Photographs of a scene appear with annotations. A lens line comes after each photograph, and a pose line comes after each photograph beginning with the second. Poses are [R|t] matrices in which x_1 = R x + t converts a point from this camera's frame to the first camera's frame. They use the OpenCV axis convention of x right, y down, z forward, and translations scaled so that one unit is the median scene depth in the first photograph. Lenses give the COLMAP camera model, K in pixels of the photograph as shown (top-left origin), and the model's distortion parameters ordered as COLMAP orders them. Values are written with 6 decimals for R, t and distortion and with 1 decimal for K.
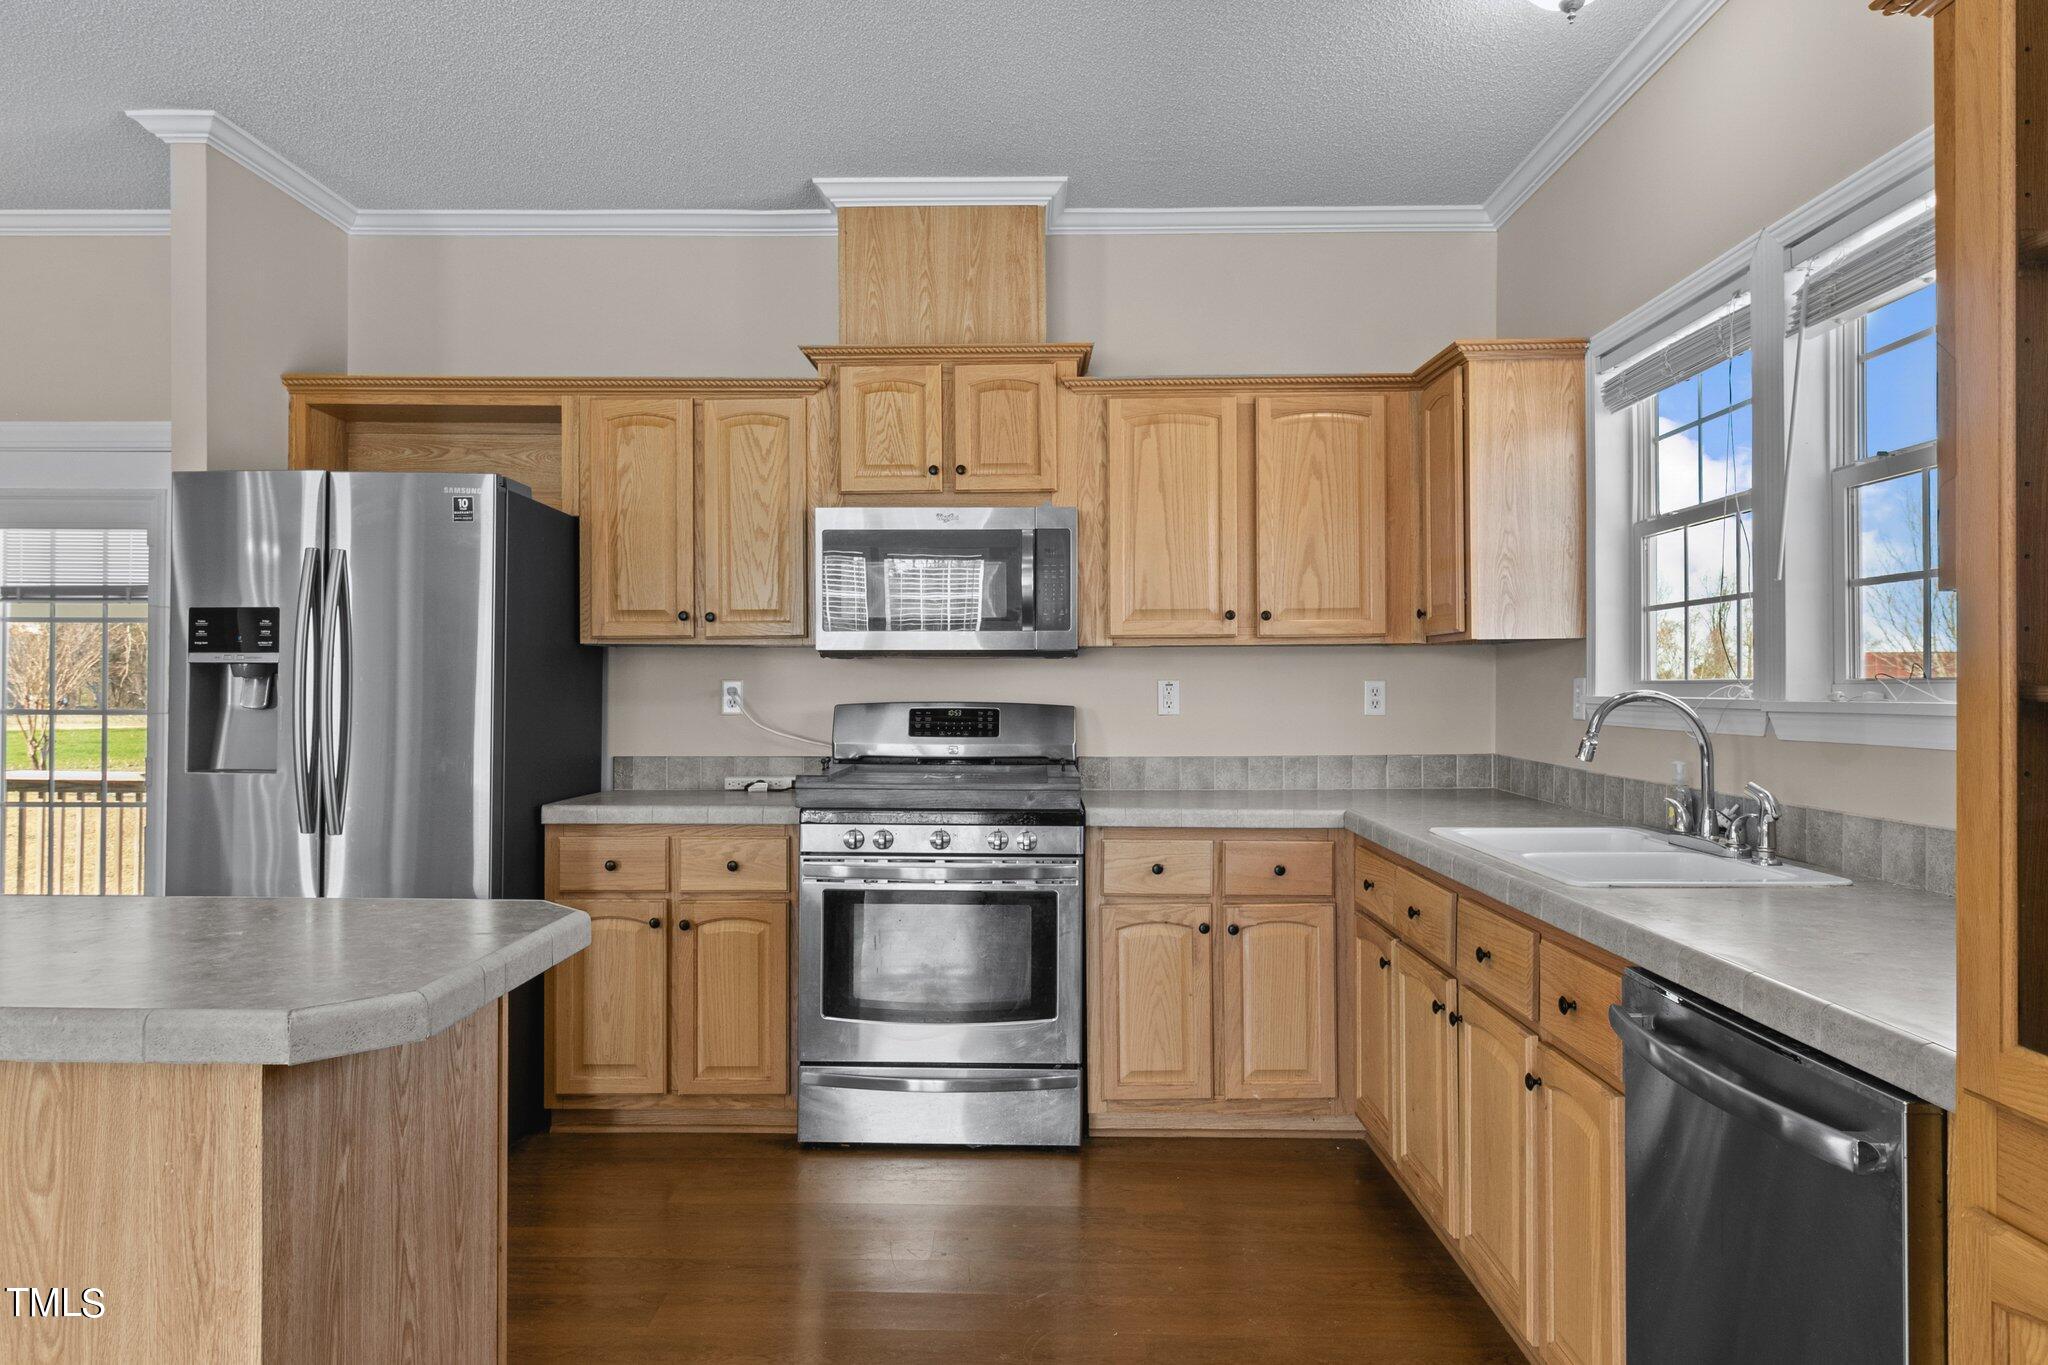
lens RADIAL K [[1296.8, 0, 1013.1], [0, 1296.8, 684.0], [0, 0, 1]] dist [0.003707, 0.008716]
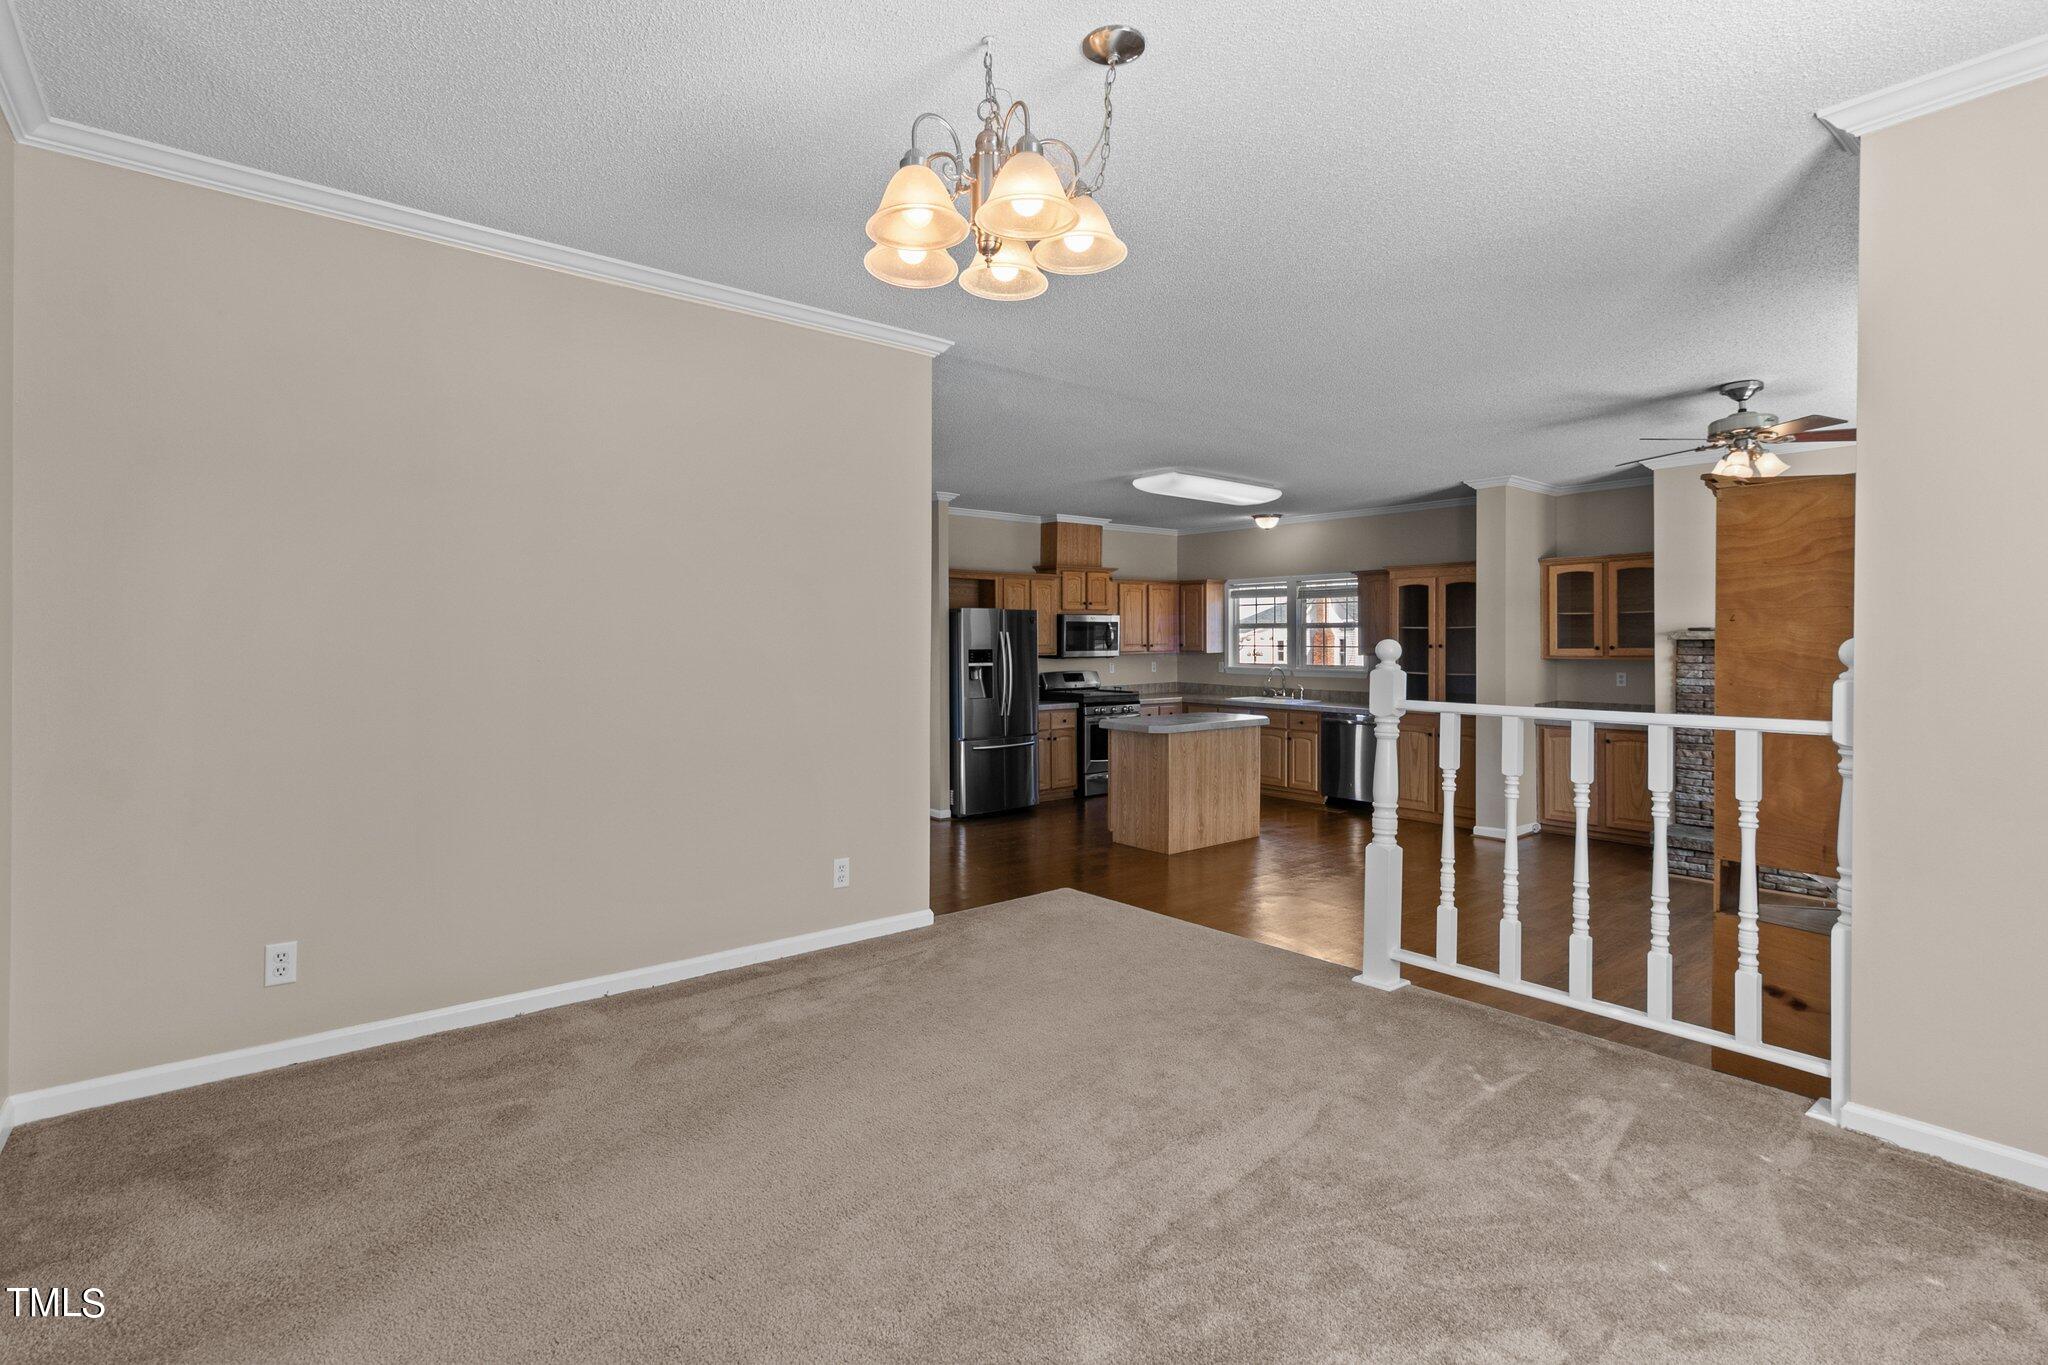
lens RADIAL K [[967.1, 0, 1016.2], [0, 967.1, 644.4], [0, 0, 1]] dist [0.012337, -0.003841]
pose [[0.764384, -0.007537, 0.644717, -1.834624], [0.001047, 0.999945, 0.010449, -0.083755], [-0.644760, -0.007312, 0.764350, -0.824268]]
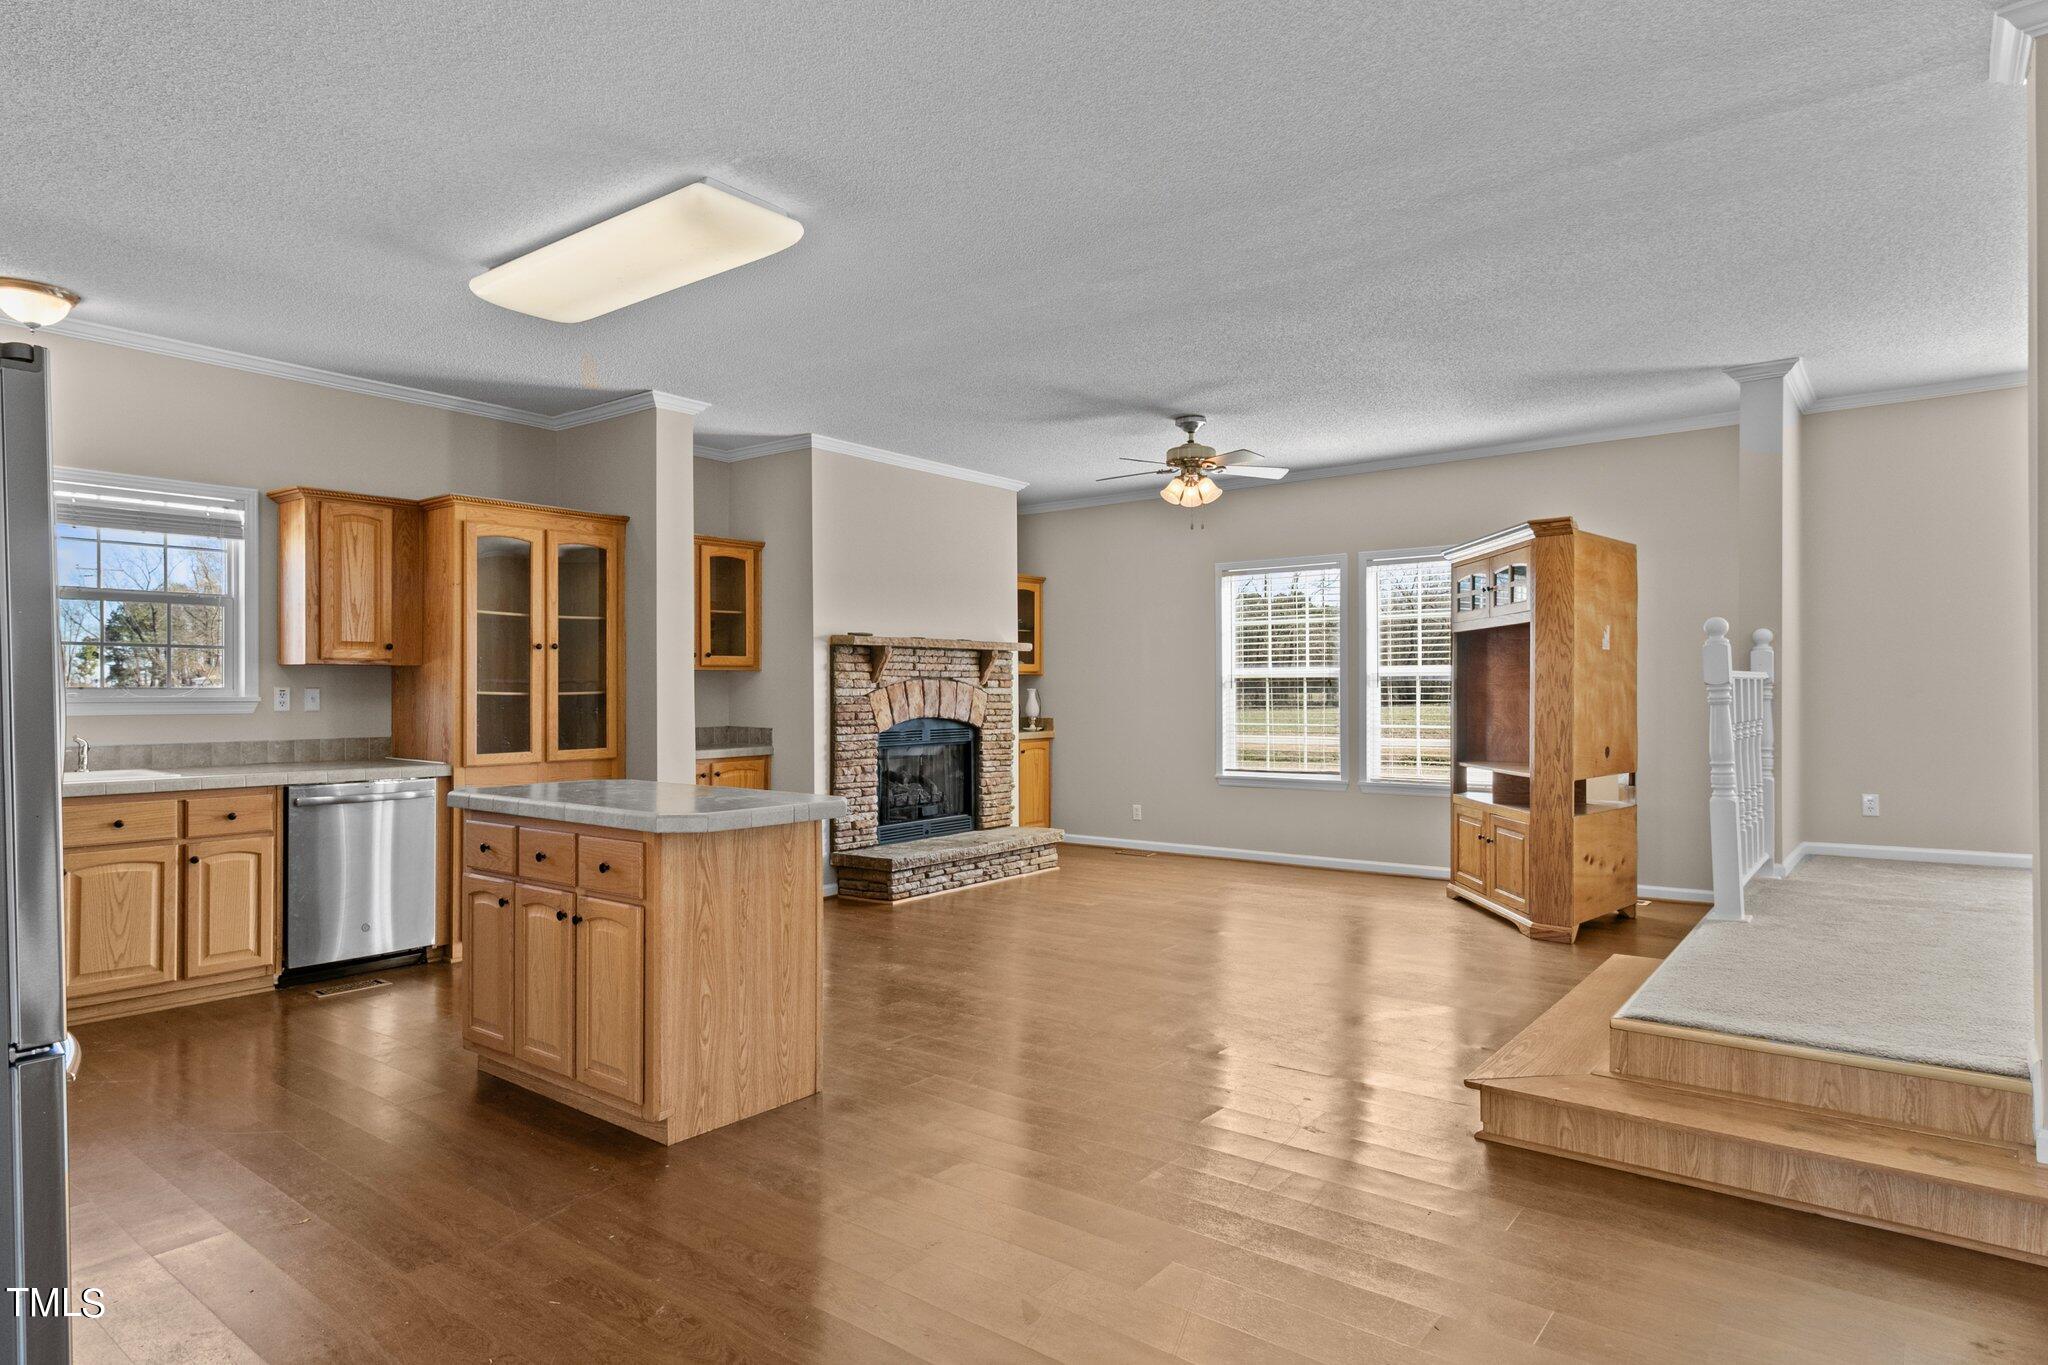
lens RADIAL K [[1159.5, 0, 1024.7], [0, 1159.5, 686.2], [0, 0, 1]] dist [0.000733, 0.000107]
pose [[-0.797599, -0.002027, 0.603184, -1.174396], [-0.004246, 0.999988, -0.002254, -0.005945], [-0.603173, -0.004359, -0.797599, 1.003487]]
